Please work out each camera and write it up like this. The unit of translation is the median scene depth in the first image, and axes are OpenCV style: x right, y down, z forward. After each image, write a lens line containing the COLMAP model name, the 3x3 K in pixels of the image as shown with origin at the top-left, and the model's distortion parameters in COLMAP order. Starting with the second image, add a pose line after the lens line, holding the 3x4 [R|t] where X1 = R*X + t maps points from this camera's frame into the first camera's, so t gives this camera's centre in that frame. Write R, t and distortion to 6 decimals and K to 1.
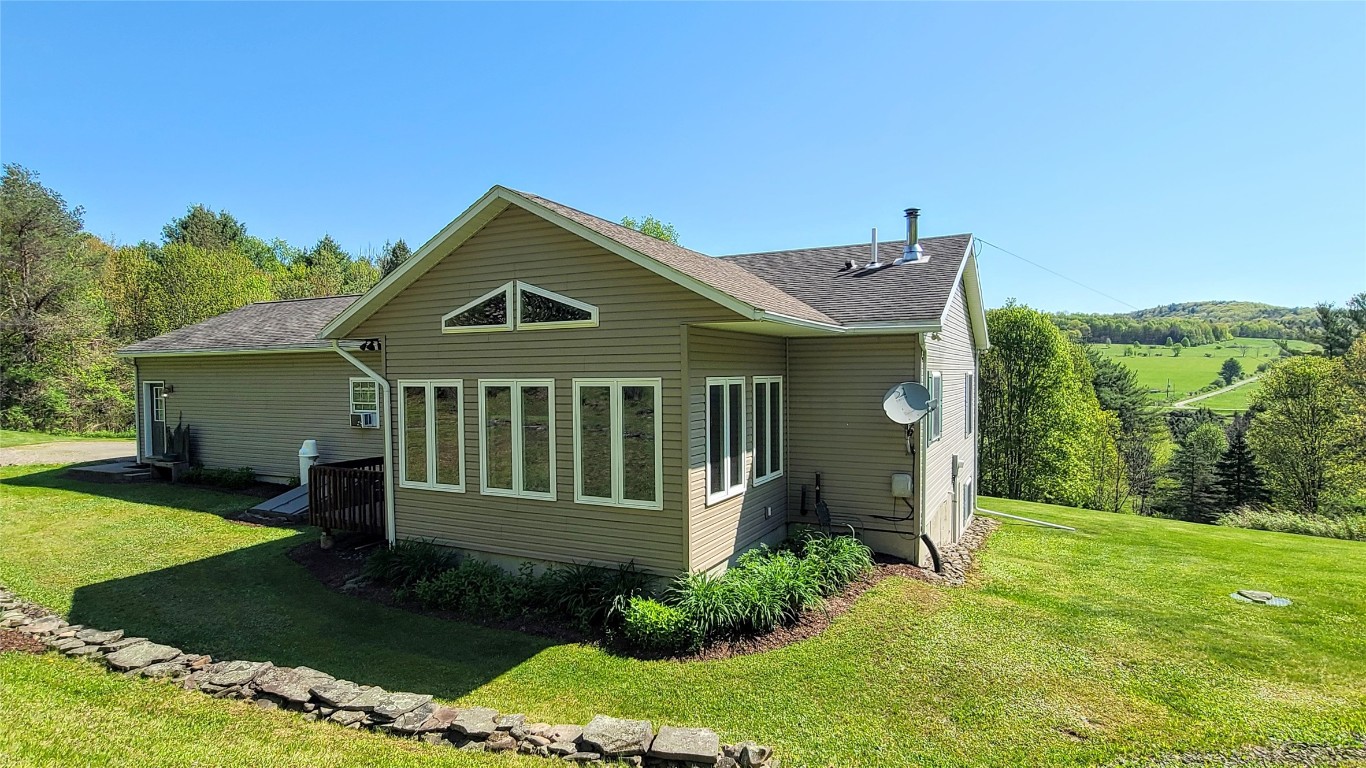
lens RADIAL K [[698.7, 0, 683.0], [0, 698.7, 384.0], [0, 0, 1]] dist [0.001280, 0.000283]
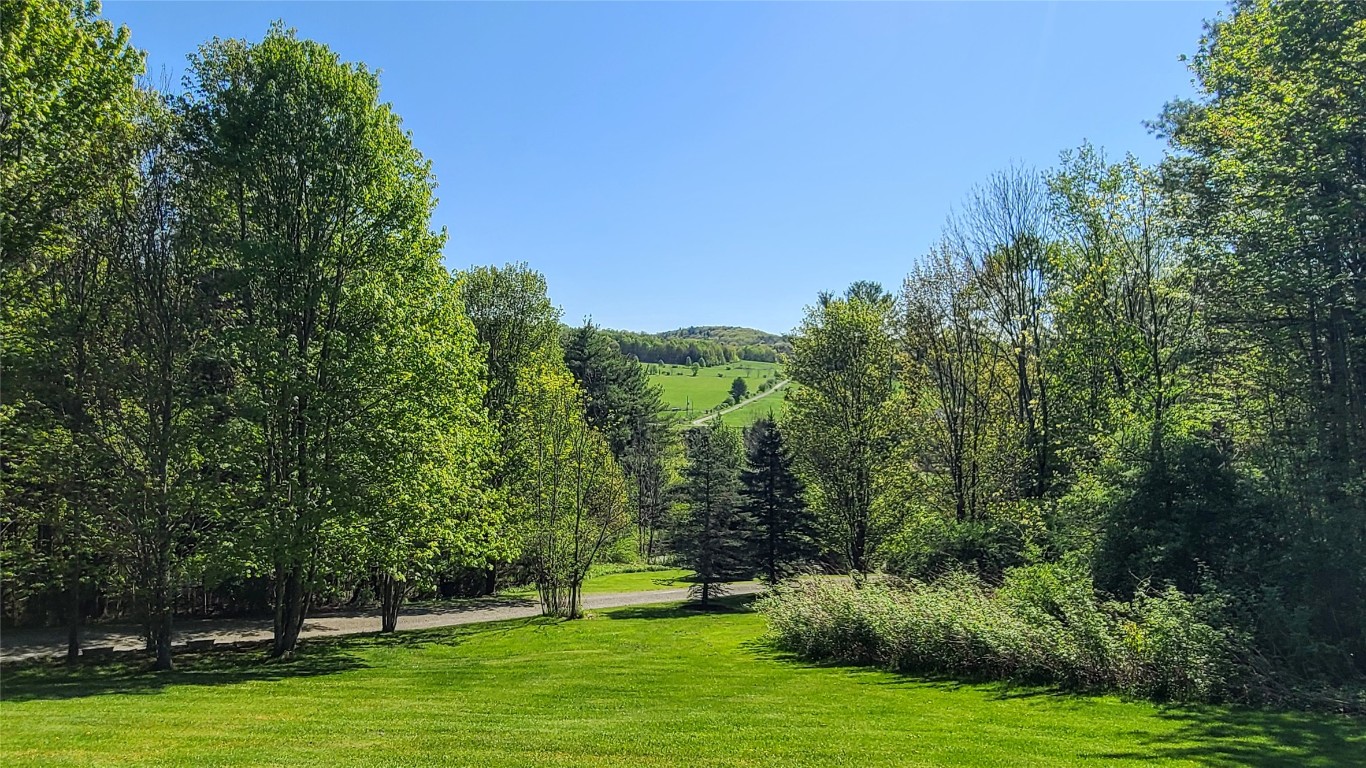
lens RADIAL K [[698.7, 0, 683.0], [0, 698.7, 384.0], [0, 0, 1]] dist [0.001280, 0.000283]
pose [[0.829248, 0.023976, 0.558367, 0.146662], [0.008068, 0.998462, -0.054856, 0.026004], [-0.558823, 0.049994, 0.827778, 0.200448]]
